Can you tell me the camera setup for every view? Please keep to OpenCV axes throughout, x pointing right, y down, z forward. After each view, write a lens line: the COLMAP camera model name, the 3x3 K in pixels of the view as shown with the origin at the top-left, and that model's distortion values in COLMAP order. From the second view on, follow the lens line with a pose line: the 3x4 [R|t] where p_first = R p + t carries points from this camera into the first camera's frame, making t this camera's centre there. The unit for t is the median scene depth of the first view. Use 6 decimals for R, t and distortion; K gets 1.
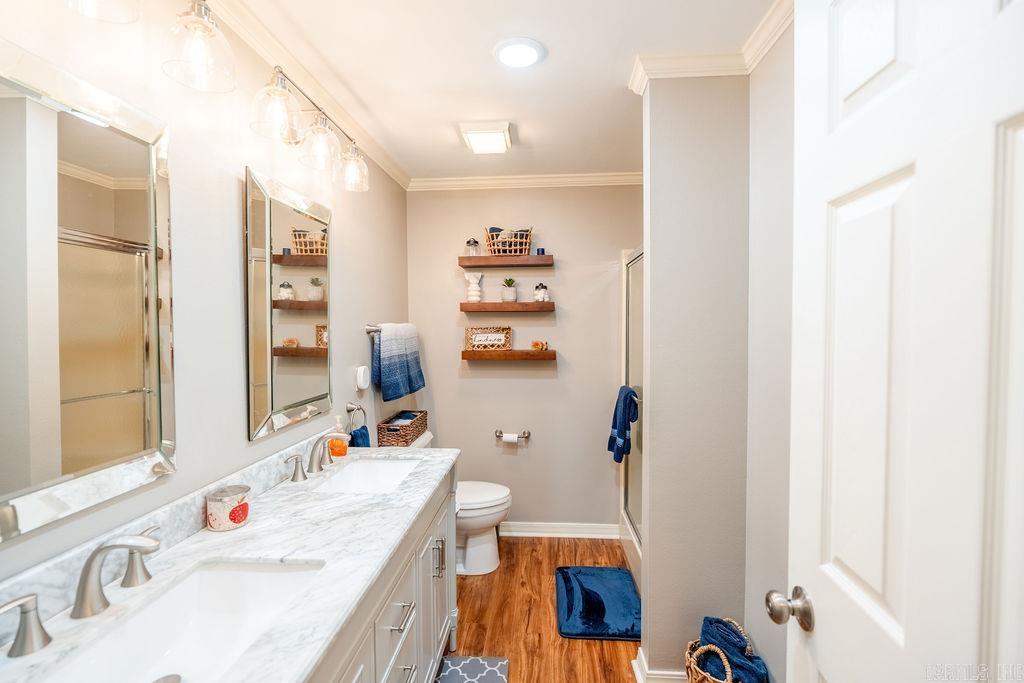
lens RADIAL K [[461.3, 0, 514.1], [0, 461.3, 341.3], [0, 0, 1]] dist [-0.004735, 0.003130]
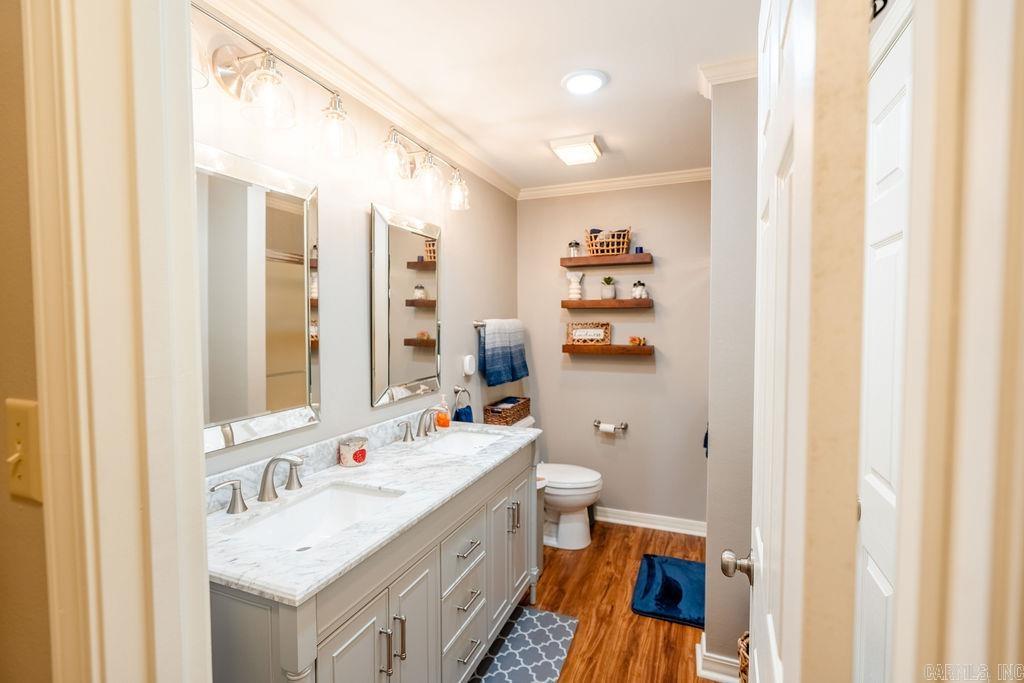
lens RADIAL K [[461.3, 0, 508.3], [0, 461.3, 339.4], [0, 0, 1]] dist [-0.004735, 0.003130]
pose [[0.951974, 0.016406, -0.305741, 0.138778], [-0.014481, 0.999858, 0.008561, 0.001685], [0.305838, -0.003722, 0.952076, -0.103768]]
